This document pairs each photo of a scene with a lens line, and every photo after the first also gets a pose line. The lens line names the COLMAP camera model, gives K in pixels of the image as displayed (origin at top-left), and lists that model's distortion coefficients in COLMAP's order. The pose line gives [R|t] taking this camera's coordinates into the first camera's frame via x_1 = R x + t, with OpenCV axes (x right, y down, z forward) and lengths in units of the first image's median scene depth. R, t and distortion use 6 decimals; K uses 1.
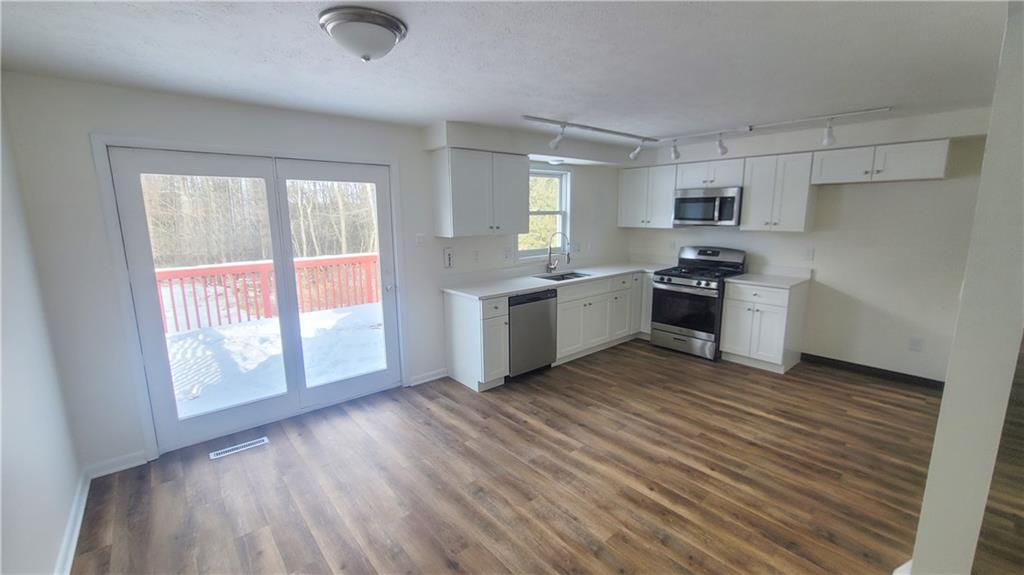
lens RADIAL K [[424.5, 0, 515.6], [0, 424.5, 289.3], [0, 0, 1]] dist [-0.003033, 0.000305]
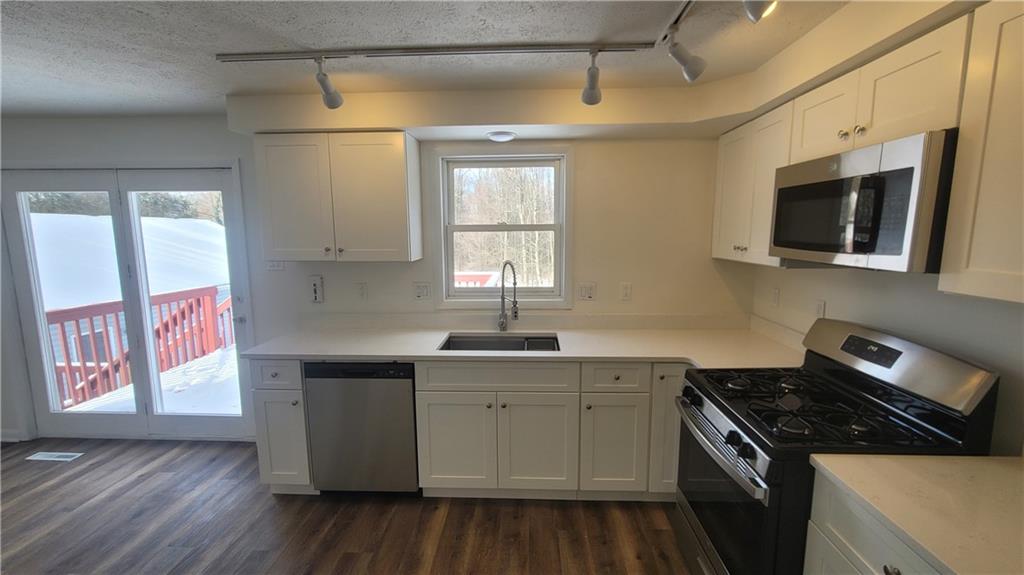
lens RADIAL K [[424.5, 0, 515.6], [0, 424.5, 289.3], [0, 0, 1]] dist [-0.003033, 0.000305]
pose [[0.728166, 0.099077, -0.678202, 0.611513], [-0.124325, 0.992175, 0.011460, -0.131318], [0.674031, 0.075972, 0.734786, 0.739679]]
